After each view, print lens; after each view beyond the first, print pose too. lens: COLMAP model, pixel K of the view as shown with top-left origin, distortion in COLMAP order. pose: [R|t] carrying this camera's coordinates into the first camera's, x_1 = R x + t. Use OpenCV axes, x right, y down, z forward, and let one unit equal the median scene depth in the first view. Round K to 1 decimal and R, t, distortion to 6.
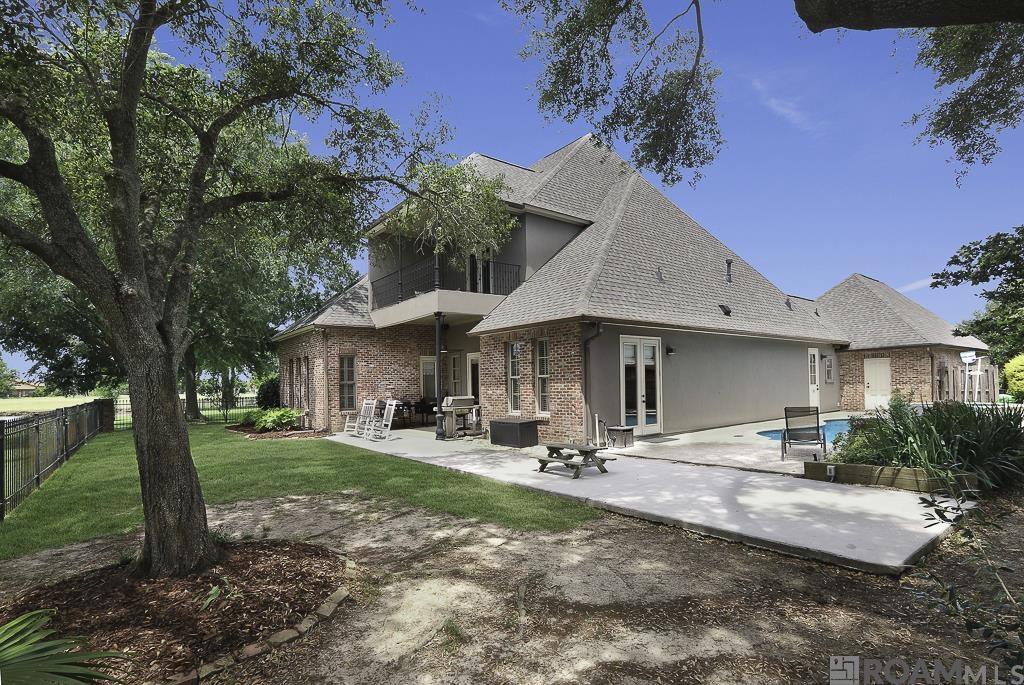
lens RADIAL K [[483.3, 0, 508.8], [0, 483.3, 356.0], [0, 0, 1]] dist [-0.057296, 0.024052]
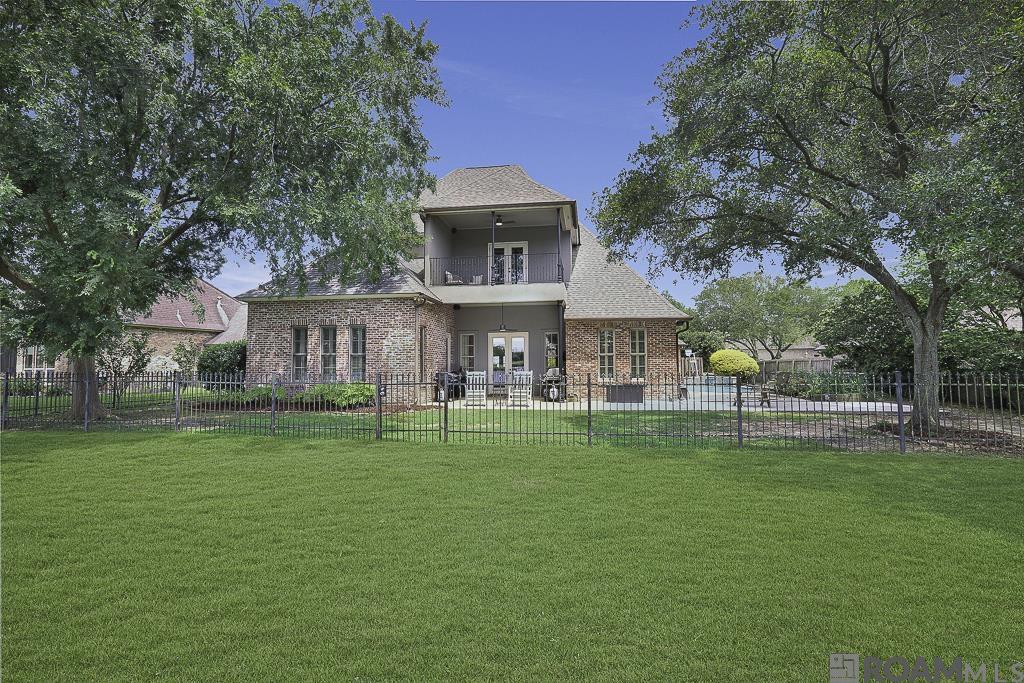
lens RADIAL K [[483.3, 0, 508.8], [0, 483.3, 355.0], [0, 0, 1]] dist [-0.057296, 0.024052]
pose [[0.725169, 0.033382, 0.687761, -0.938880], [-0.049835, 0.998749, 0.004069, 0.044988], [-0.686765, -0.037226, 0.725926, 0.149708]]
